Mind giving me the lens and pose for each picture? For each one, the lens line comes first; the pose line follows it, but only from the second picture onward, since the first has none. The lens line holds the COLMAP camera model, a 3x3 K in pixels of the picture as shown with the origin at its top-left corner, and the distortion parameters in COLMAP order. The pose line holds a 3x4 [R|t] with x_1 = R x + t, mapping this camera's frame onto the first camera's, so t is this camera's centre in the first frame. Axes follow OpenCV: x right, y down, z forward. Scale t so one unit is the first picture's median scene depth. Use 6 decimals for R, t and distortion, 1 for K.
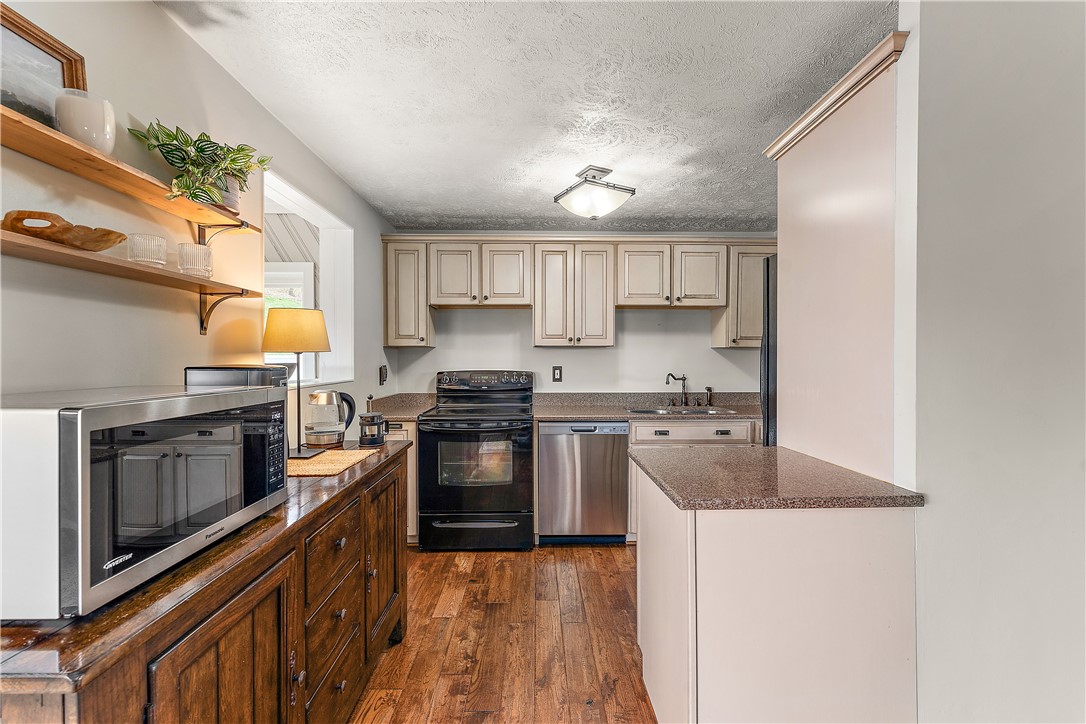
lens RADIAL K [[435.9, 0, 538.8], [0, 435.9, 363.3], [0, 0, 1]] dist [0.003005, -0.000783]
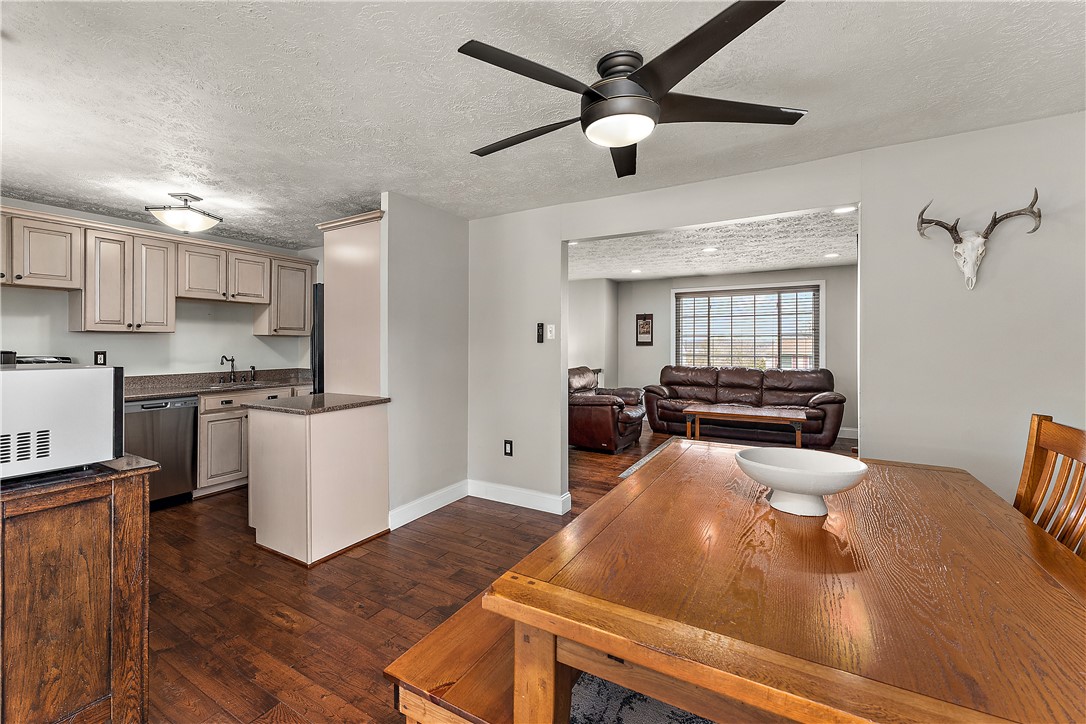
lens RADIAL K [[470.1, 0, 503.5], [0, 470.1, 342.9], [0, 0, 1]] dist [0.008285, 0.000156]
pose [[0.547688, 0.001846, 0.836681, -0.389071], [0.007399, 0.999948, -0.007049, 0.002664], [-0.836650, 0.010051, 0.547646, -0.389844]]
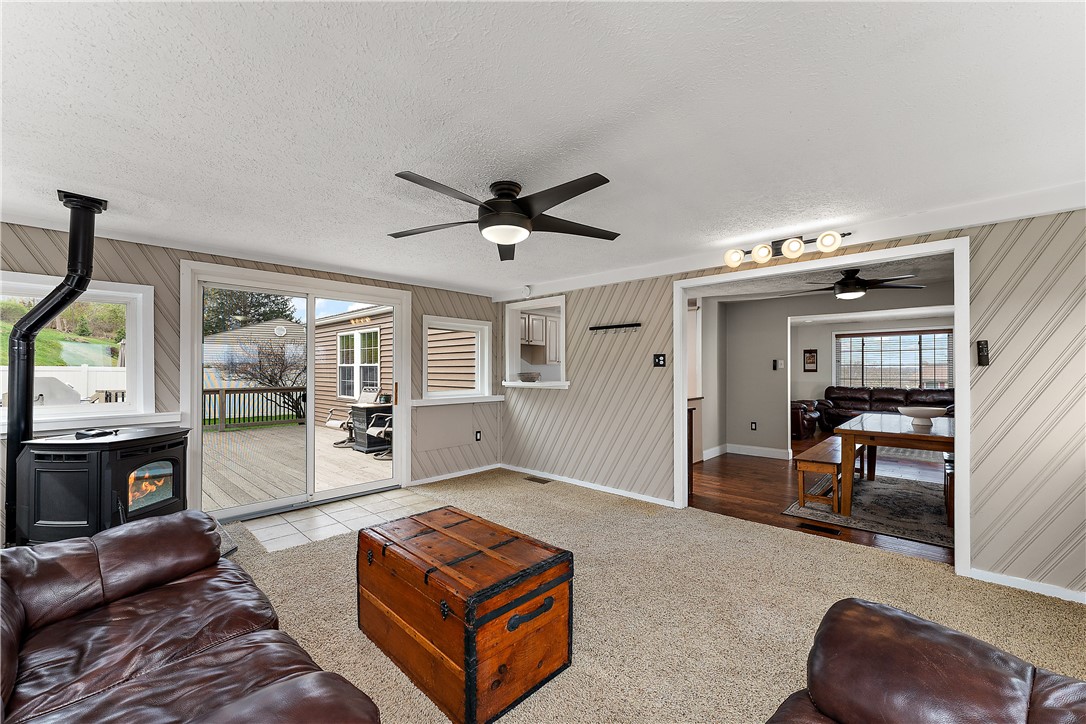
lens RADIAL K [[435.9, 0, 537.8], [0, 435.9, 365.0], [0, 0, 1]] dist [0.003005, -0.000783]
pose [[0.698569, 0.010074, 0.715472, -1.627471], [0.006588, 0.999768, -0.020509, 0.006214], [-0.715512, 0.019040, 0.698341, -0.465050]]
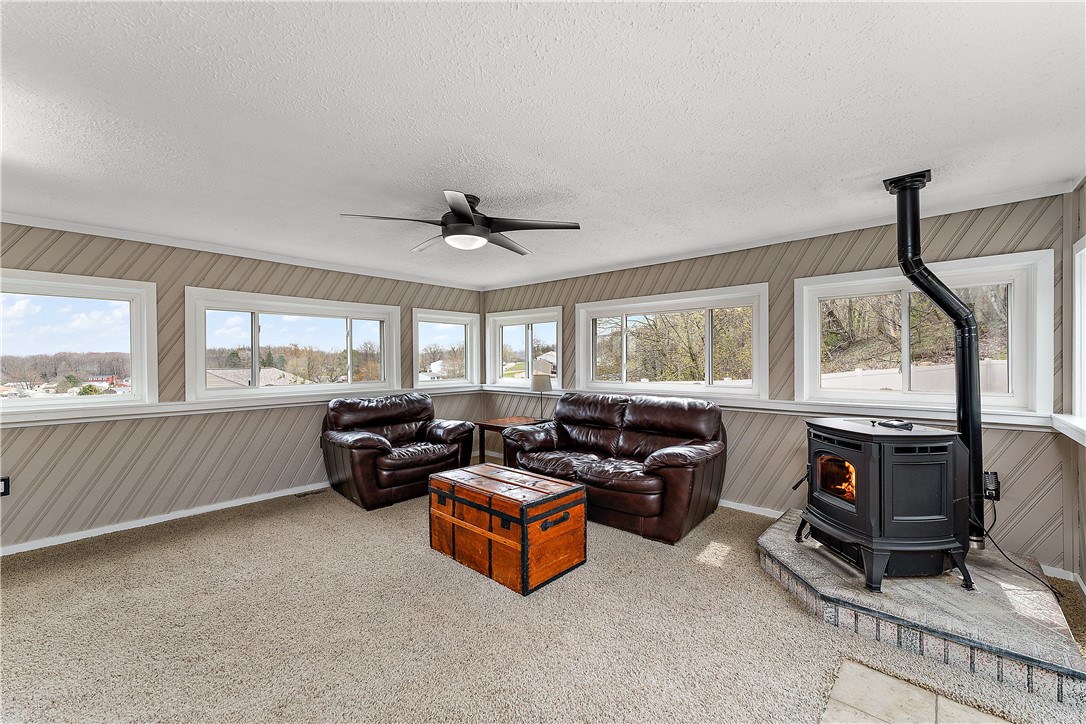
lens RADIAL K [[435.9, 0, 541.6], [0, 435.9, 366.2], [0, 0, 1]] dist [0.003005, -0.000783]
pose [[-0.678563, 0.017196, -0.734341, -0.642316], [0.000144, 0.999729, 0.023277, -0.009830], [0.734542, 0.015689, -0.678382, 0.737917]]
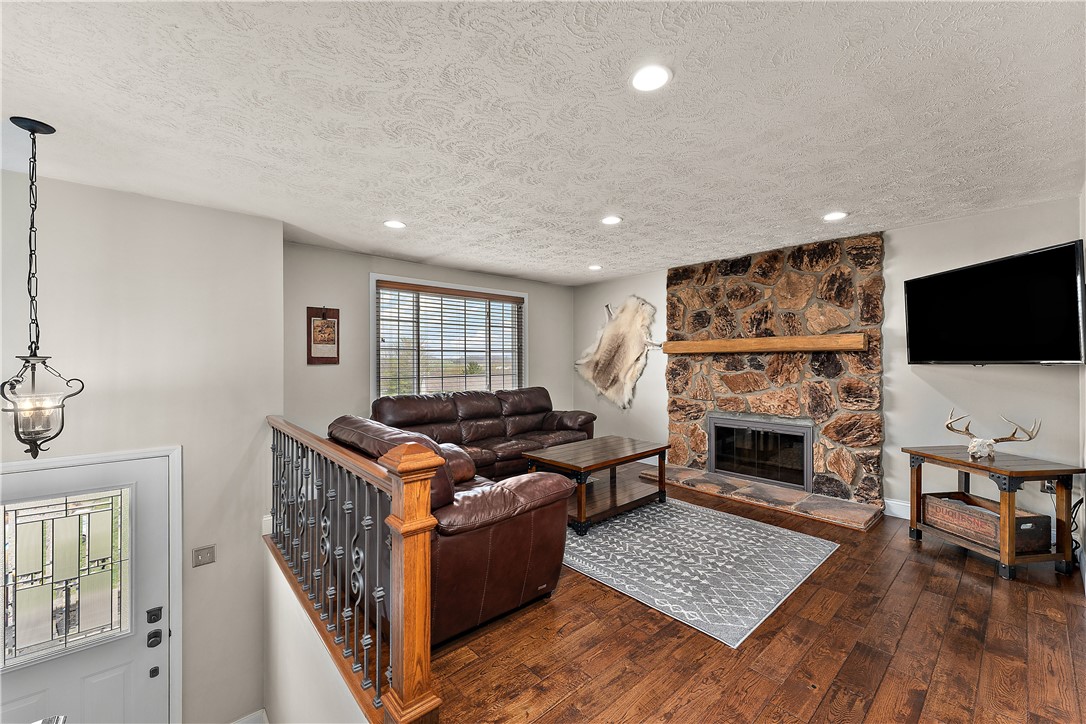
lens RADIAL K [[435.9, 0, 543.1], [0, 435.9, 358.6], [0, 0, 1]] dist [0.003005, -0.000783]
pose [[-0.662822, 0.002971, 0.748771, 0.700802], [0.008856, 0.999953, 0.003871, -0.010850], [-0.748724, 0.009196, -0.662818, 0.713452]]
